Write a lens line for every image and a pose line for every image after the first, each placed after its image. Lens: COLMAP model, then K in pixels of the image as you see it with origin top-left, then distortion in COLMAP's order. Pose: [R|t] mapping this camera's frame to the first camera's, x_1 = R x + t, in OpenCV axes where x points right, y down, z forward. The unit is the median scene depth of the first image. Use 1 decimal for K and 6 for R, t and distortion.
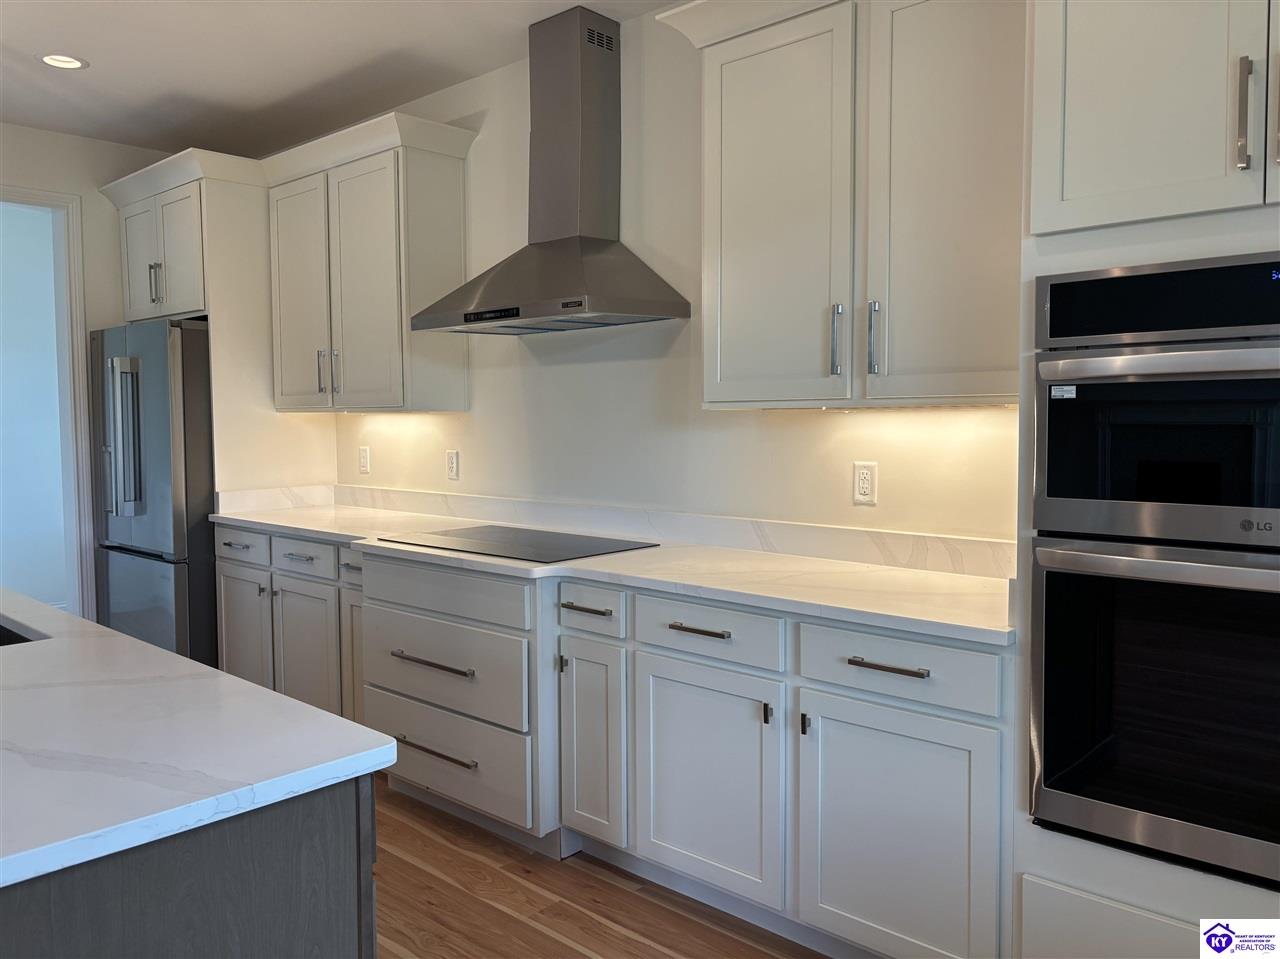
lens RADIAL K [[970.1, 0, 642.4], [0, 970.1, 471.6], [0, 0, 1]] dist [0.030024, -0.043940]
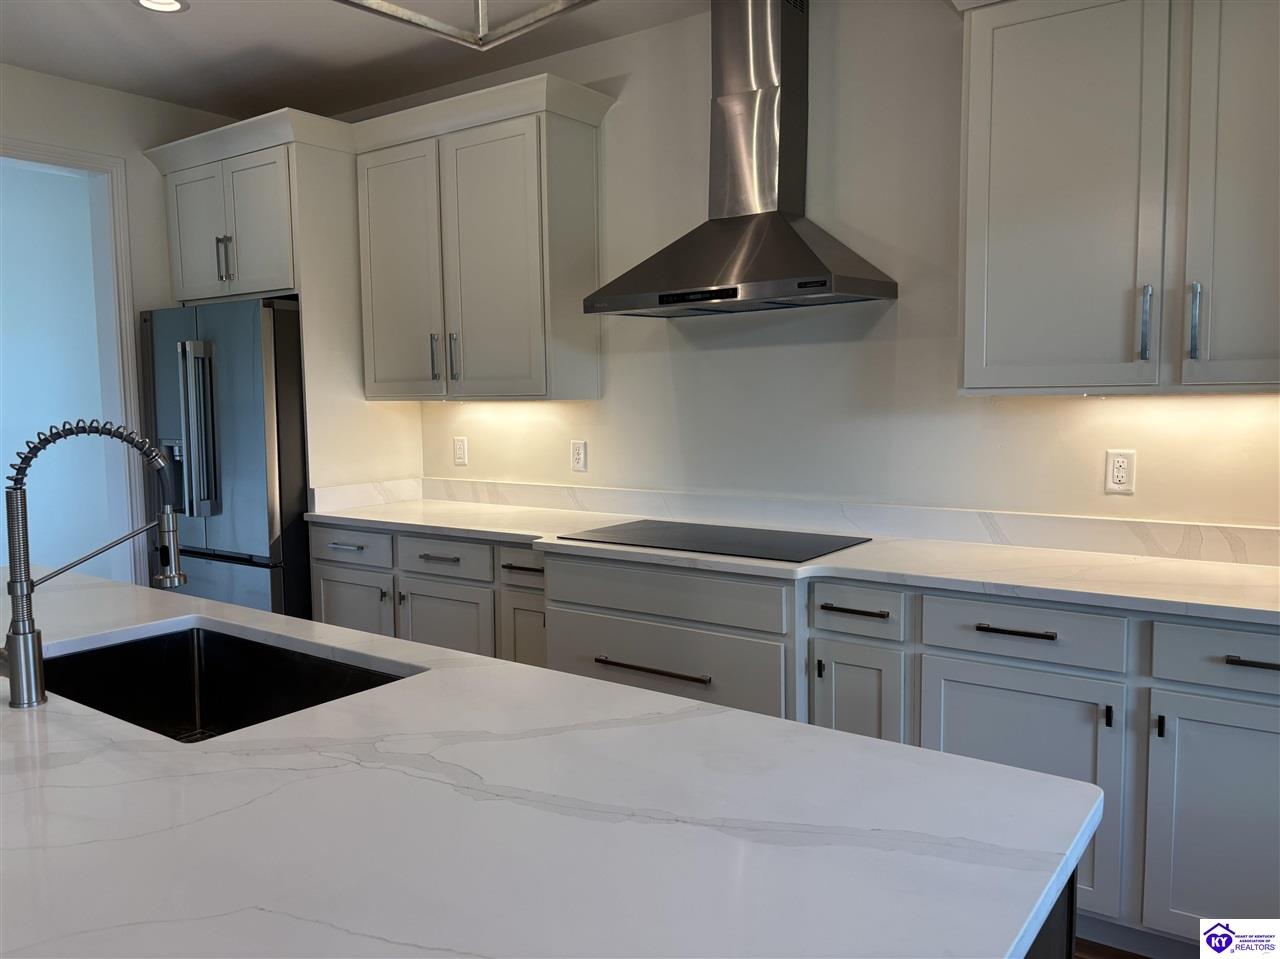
lens RADIAL K [[970.1, 0, 634.3], [0, 970.1, 482.0], [0, 0, 1]] dist [0.030024, -0.043940]
pose [[0.994147, -0.016288, 0.106797, -0.271754], [0.013126, 0.999456, 0.030250, -0.010361], [-0.107232, -0.028671, 0.993821, 0.066208]]
